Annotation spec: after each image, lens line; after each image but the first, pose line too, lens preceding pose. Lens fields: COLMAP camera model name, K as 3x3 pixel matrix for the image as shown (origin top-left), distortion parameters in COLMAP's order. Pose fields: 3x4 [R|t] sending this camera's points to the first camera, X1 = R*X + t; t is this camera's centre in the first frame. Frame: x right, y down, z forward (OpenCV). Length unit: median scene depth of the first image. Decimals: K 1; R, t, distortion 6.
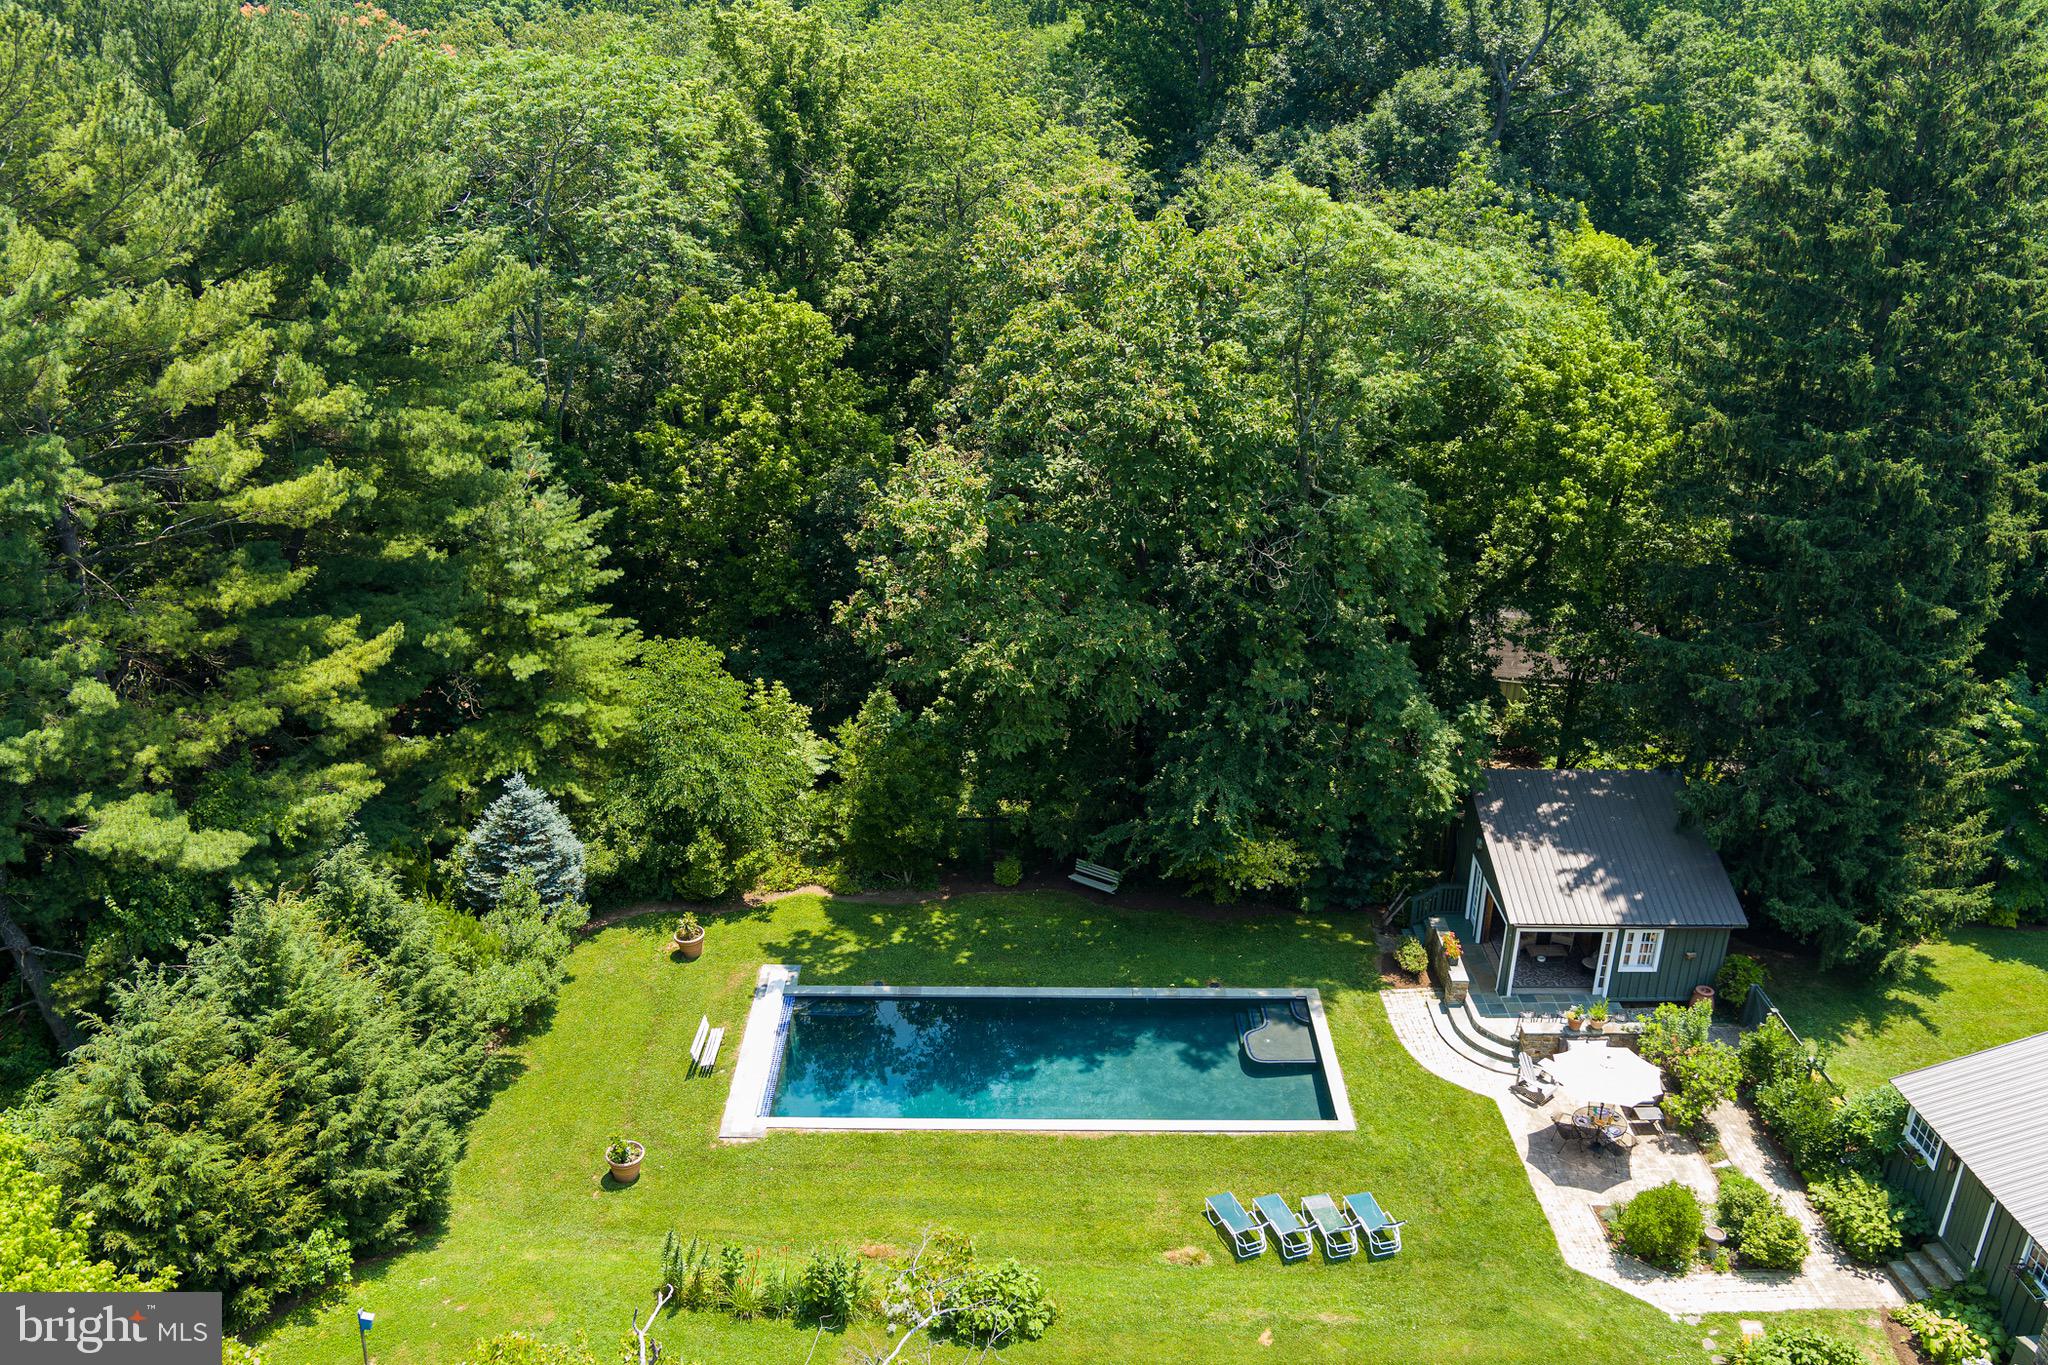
lens RADIAL K [[1650.7, 0, 1024.0], [0, 1650.7, 682.5], [0, 0, 1]] dist [-0.068546, 0.001442]
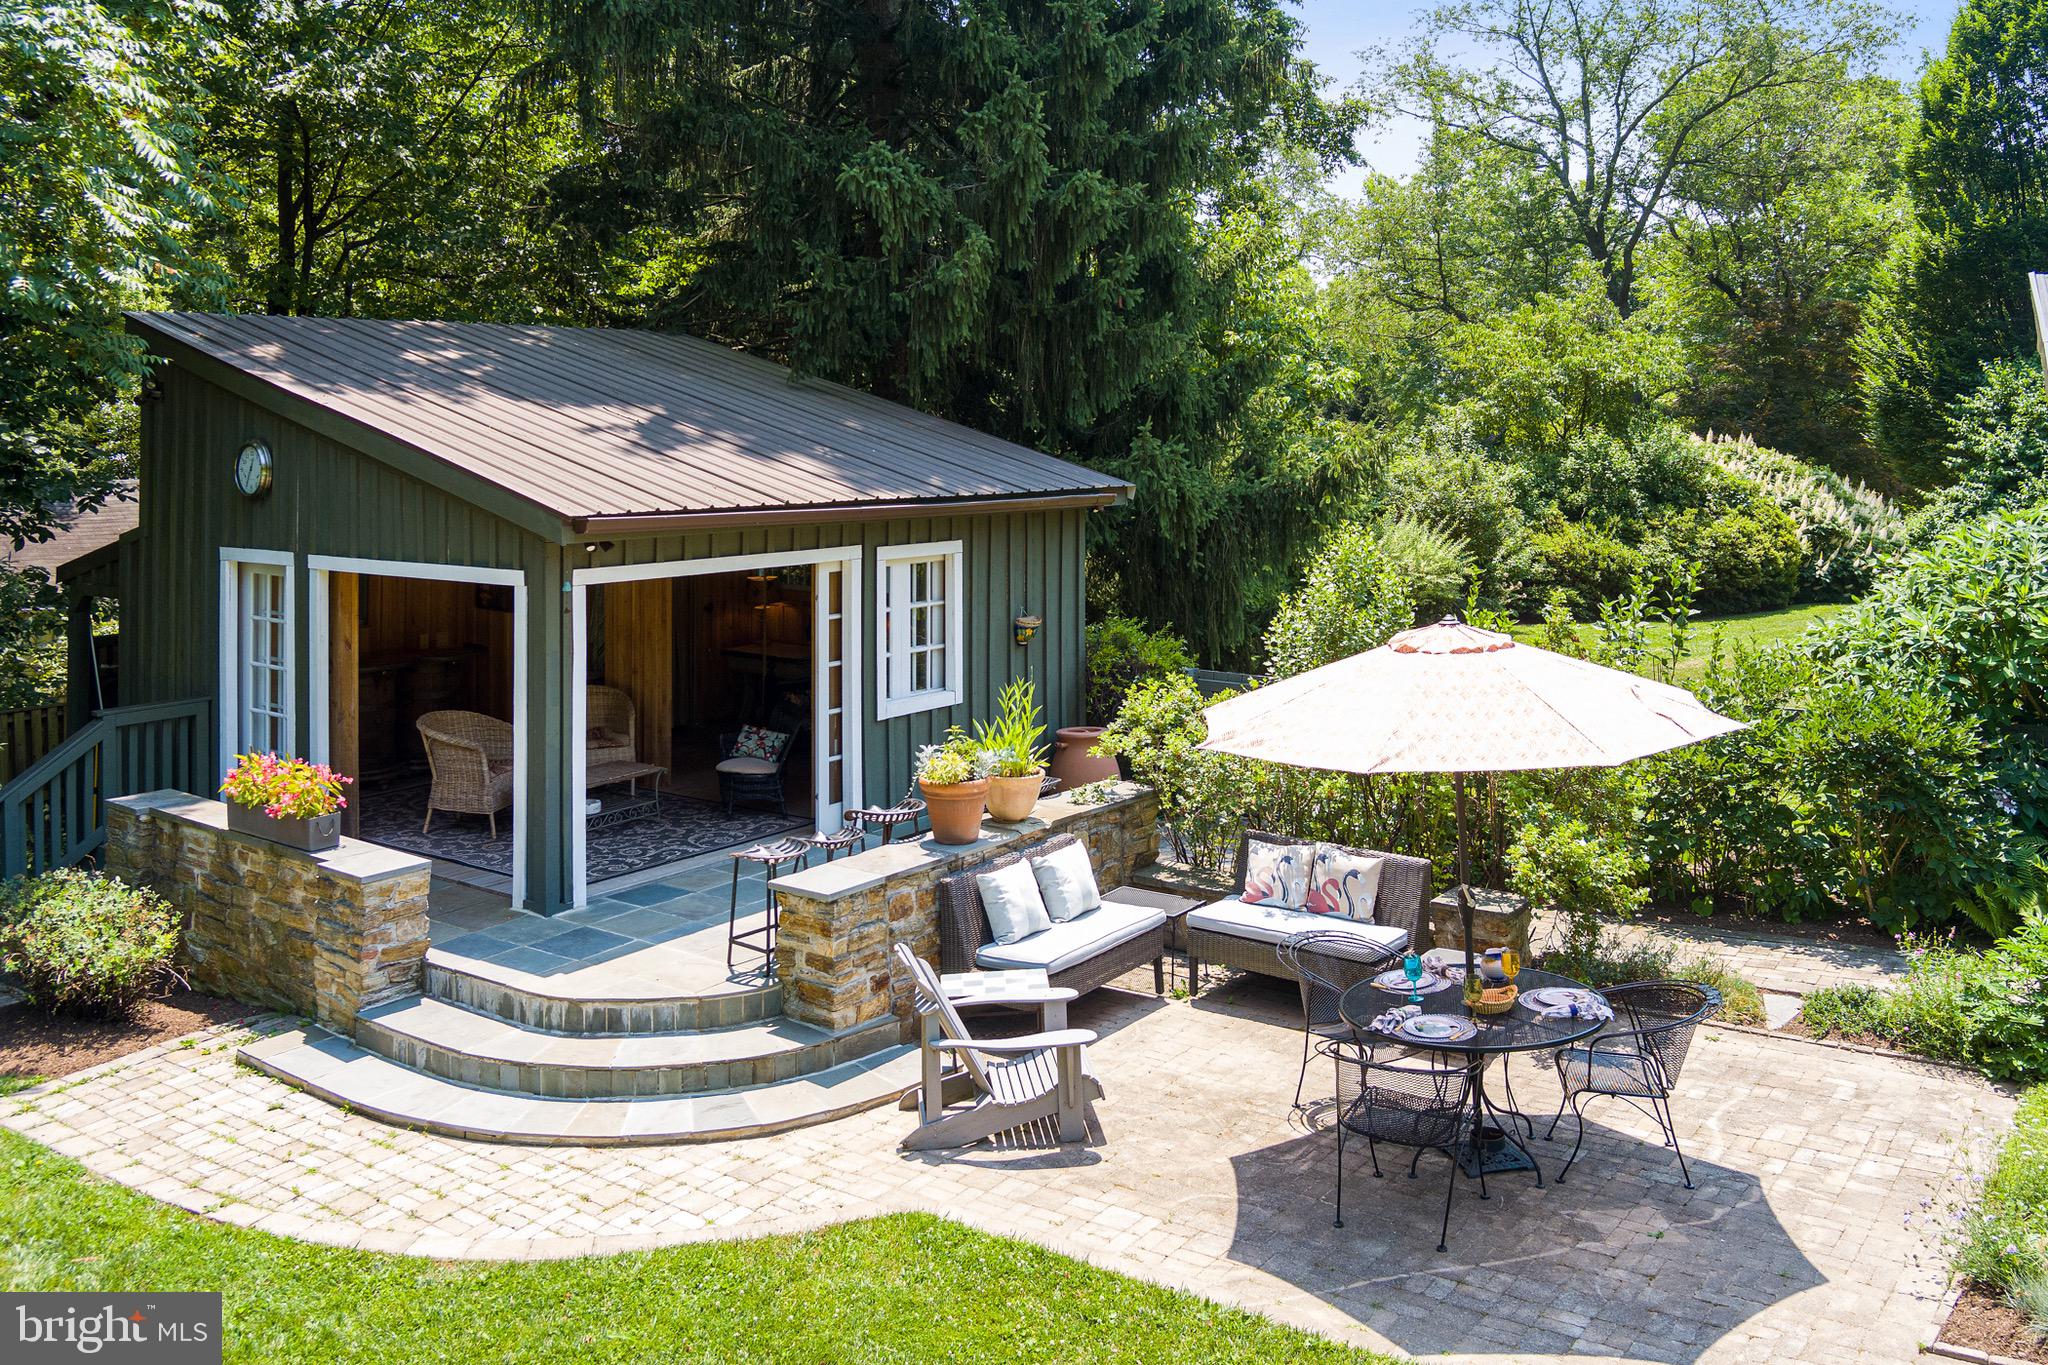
lens RADIAL K [[1650.7, 0, 1024.0], [0, 1650.7, 682.5], [0, 0, 1]] dist [-0.068546, 0.001442]
pose [[0.567704, -0.114073, 0.815291, 0.141463], [0.314376, 0.945337, -0.086638, 0.204685], [-0.760842, 0.305492, 0.572533, 0.811637]]
